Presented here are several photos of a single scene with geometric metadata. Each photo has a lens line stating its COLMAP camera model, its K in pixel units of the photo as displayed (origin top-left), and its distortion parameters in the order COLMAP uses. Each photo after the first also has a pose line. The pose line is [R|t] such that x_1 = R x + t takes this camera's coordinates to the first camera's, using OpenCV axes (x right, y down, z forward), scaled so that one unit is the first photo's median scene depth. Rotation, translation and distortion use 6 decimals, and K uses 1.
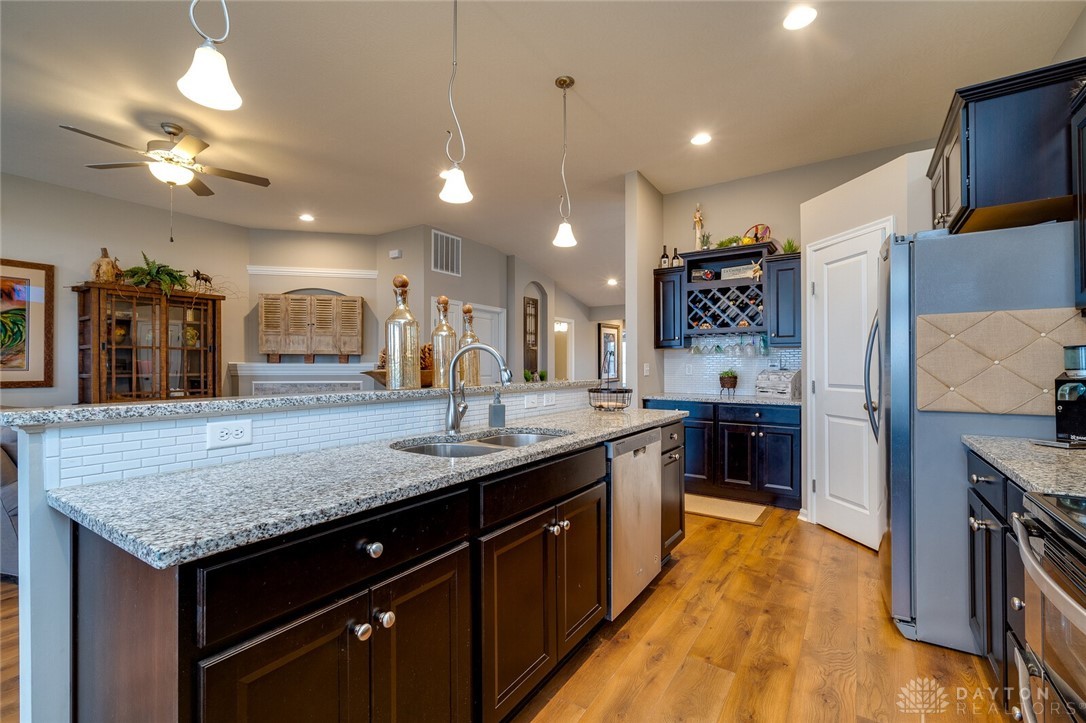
lens RADIAL K [[477.7, 0, 541.8], [0, 477.7, 364.2], [0, 0, 1]] dist [0.002247, 0.000161]
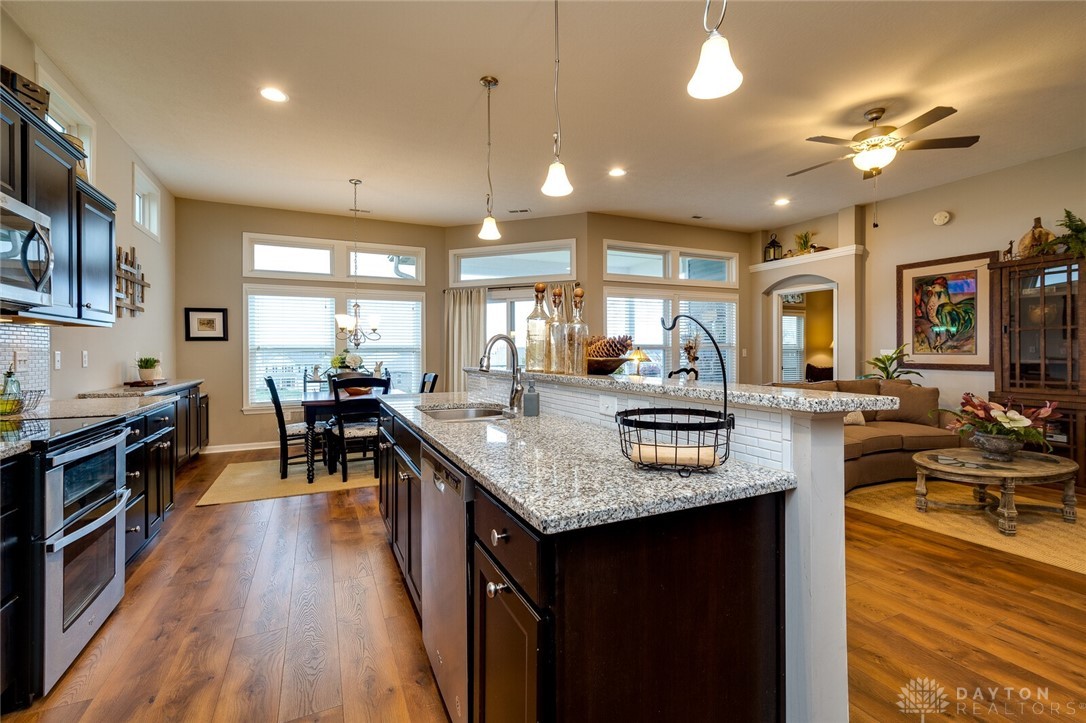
lens RADIAL K [[477.7, 0, 542.6], [0, 477.7, 353.7], [0, 0, 1]] dist [0.002247, 0.000161]
pose [[-0.515063, 0.005926, -0.857132, 0.354188], [0.008113, 0.999965, 0.002038, 0.000281], [0.857114, -0.005904, -0.515093, 0.741123]]
